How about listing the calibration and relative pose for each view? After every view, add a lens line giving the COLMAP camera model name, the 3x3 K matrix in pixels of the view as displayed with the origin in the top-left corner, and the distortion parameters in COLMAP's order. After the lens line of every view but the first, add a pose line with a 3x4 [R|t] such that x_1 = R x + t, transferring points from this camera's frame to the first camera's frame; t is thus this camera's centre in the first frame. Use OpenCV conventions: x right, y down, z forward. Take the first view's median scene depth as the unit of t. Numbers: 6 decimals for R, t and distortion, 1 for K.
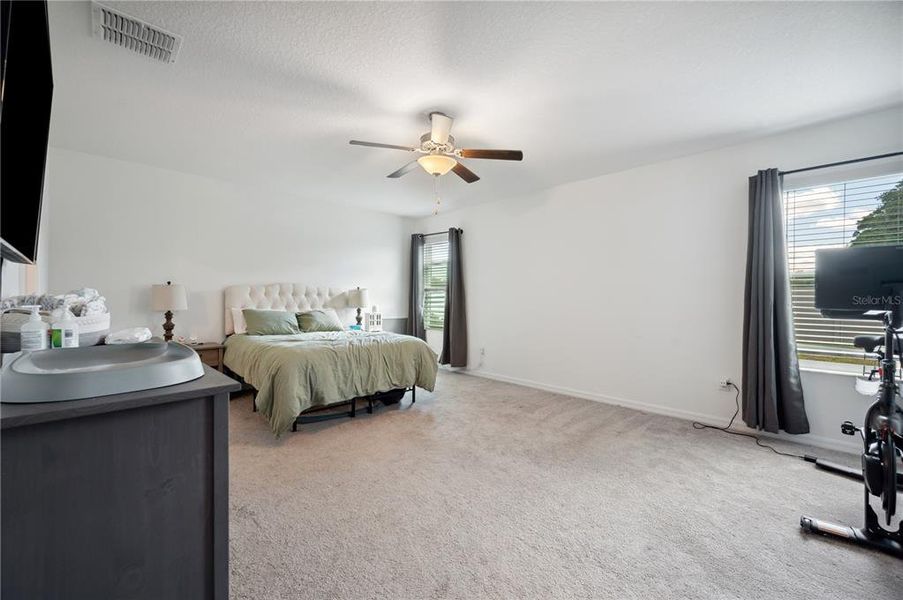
lens RADIAL K [[364.7, 0, 457.6], [0, 364.7, 300.6], [0, 0, 1]] dist [-0.008456, 0.000280]
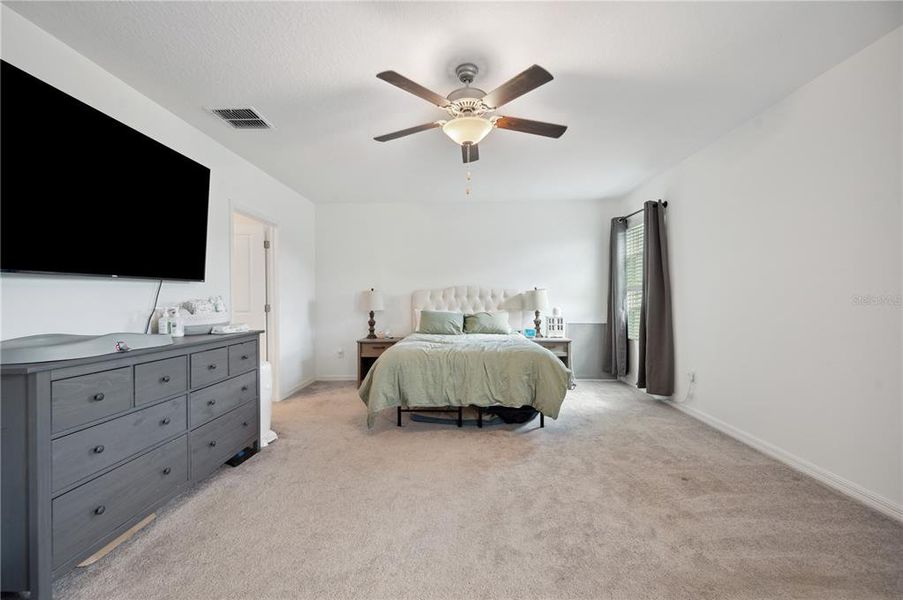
lens RADIAL K [[364.7, 0, 459.0], [0, 364.7, 303.0], [0, 0, 1]] dist [-0.008456, 0.000280]
pose [[0.681662, -0.002229, -0.731664, 0.313161], [0.005036, 0.999986, 0.001645, -0.000724], [0.731650, -0.004806, 0.681663, 0.278750]]
